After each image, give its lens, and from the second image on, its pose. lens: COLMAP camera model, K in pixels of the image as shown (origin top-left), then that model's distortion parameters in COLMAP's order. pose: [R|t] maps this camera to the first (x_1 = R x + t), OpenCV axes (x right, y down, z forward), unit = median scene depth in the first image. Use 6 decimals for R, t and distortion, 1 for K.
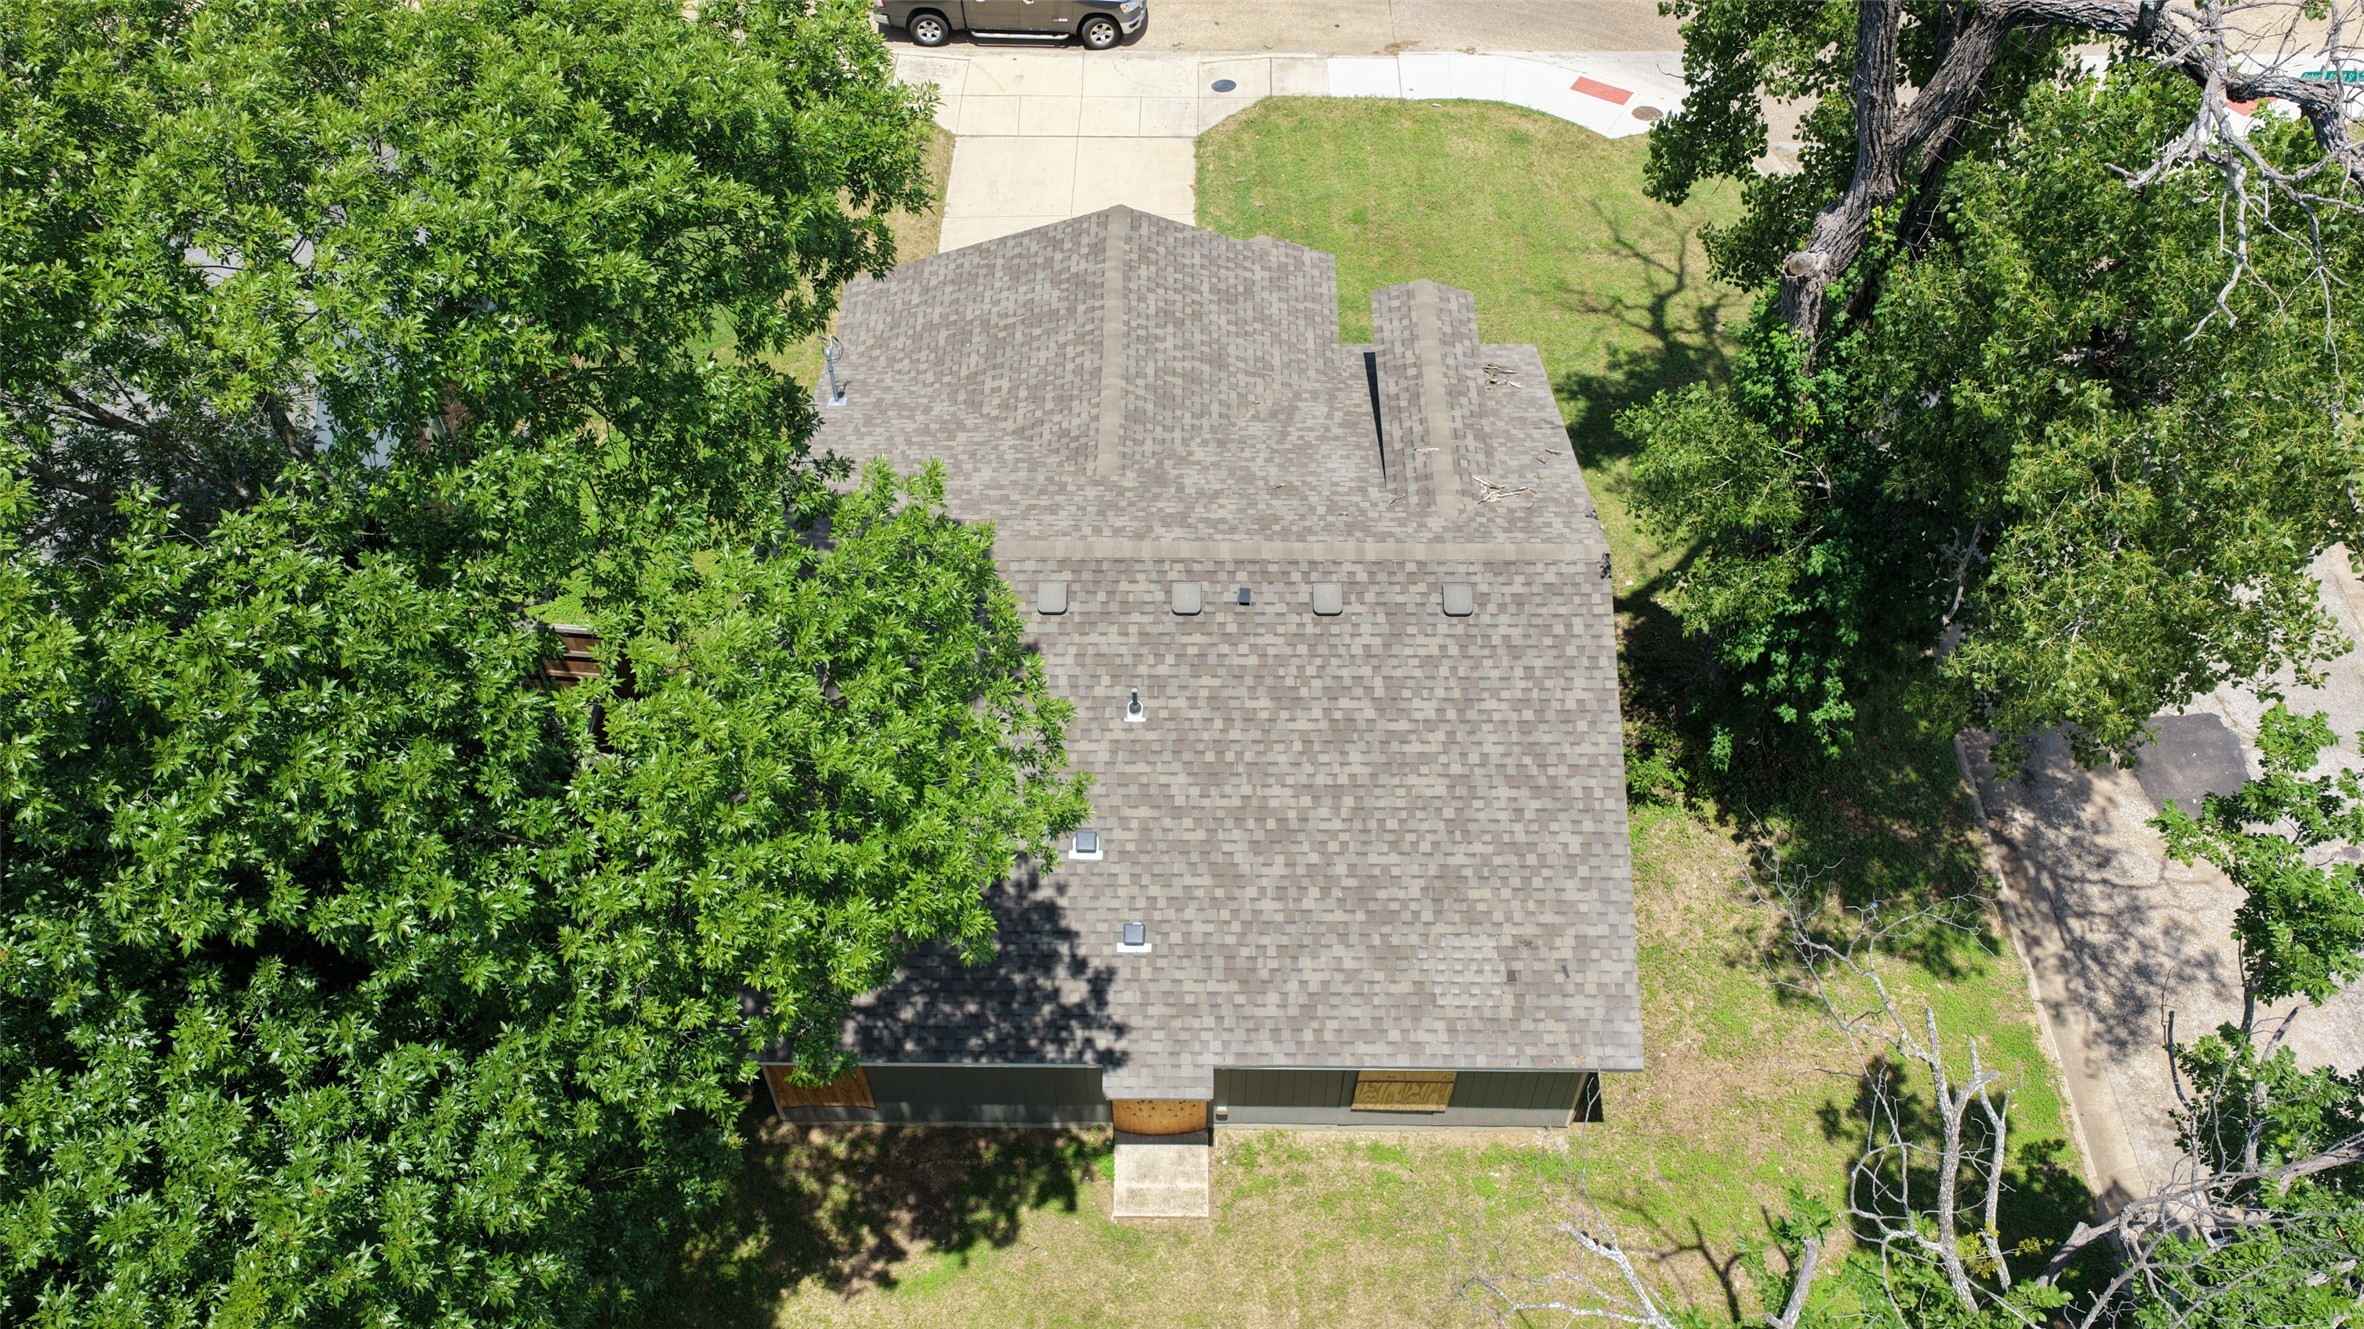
lens RADIAL K [[1961.3, 0, 1192.8], [0, 1961.3, 655.1], [0, 0, 1]] dist [-0.016555, 0.041835]
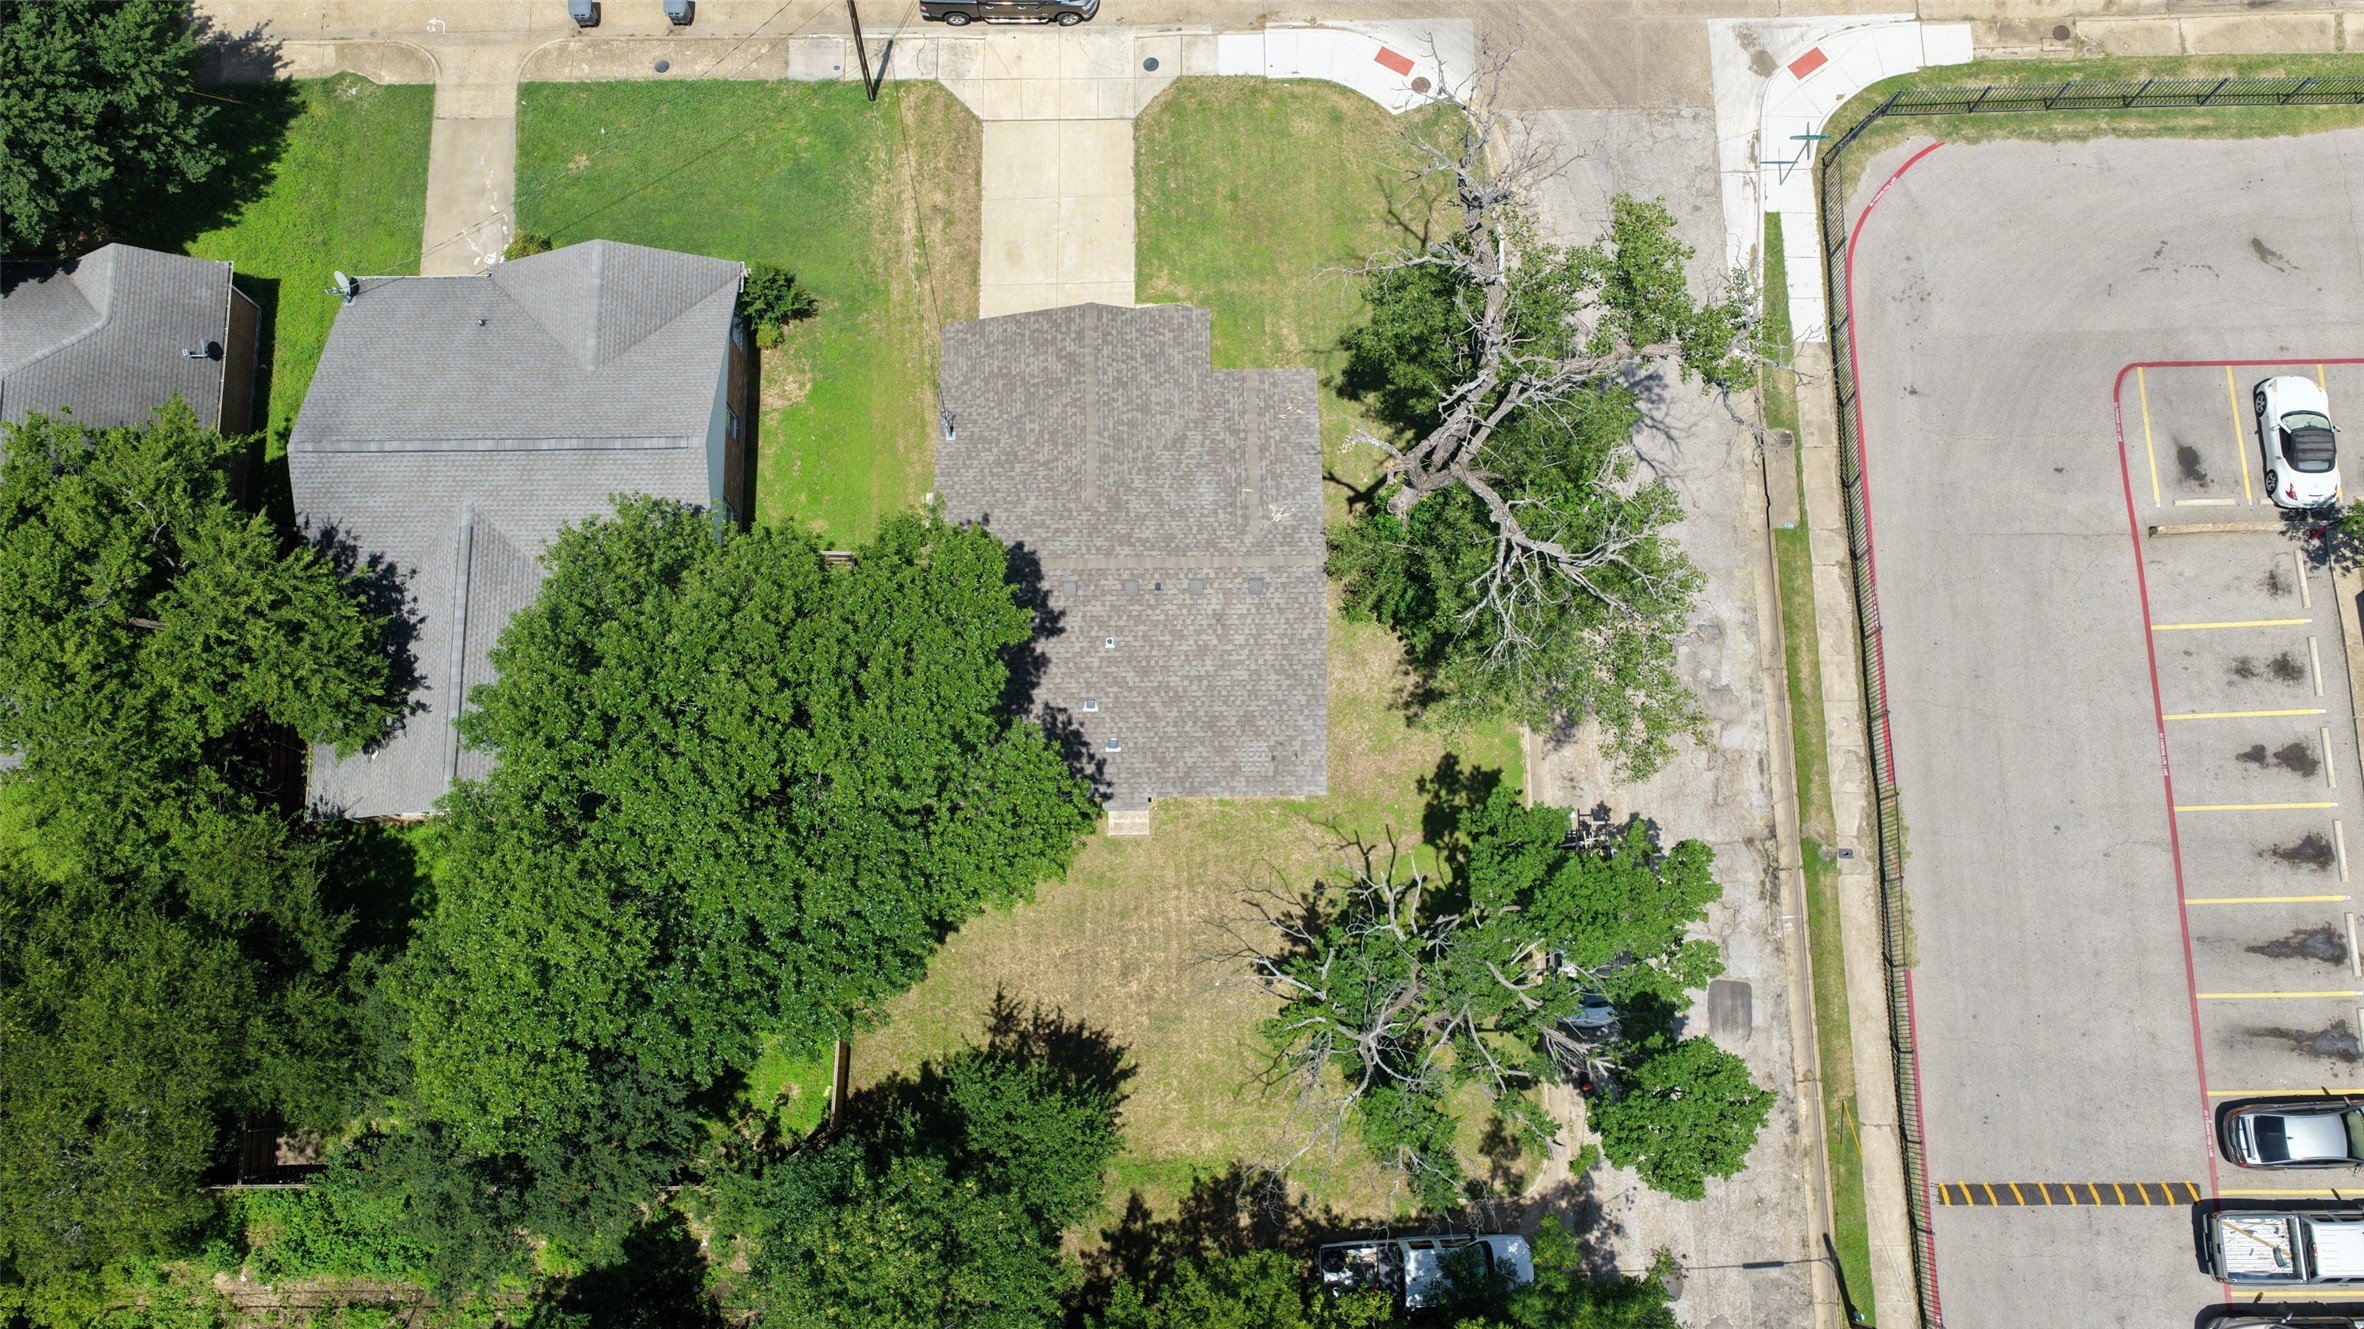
lens RADIAL K [[1961.3, 0, 1179.8], [0, 1961.3, 668.7], [0, 0, 1]] dist [-0.016555, 0.041835]
pose [[0.999666, -0.023598, -0.010543, 0.064746], [0.025788, 0.883588, 0.467554, -0.879680], [-0.001718, -0.467670, 0.883901, -0.881648]]
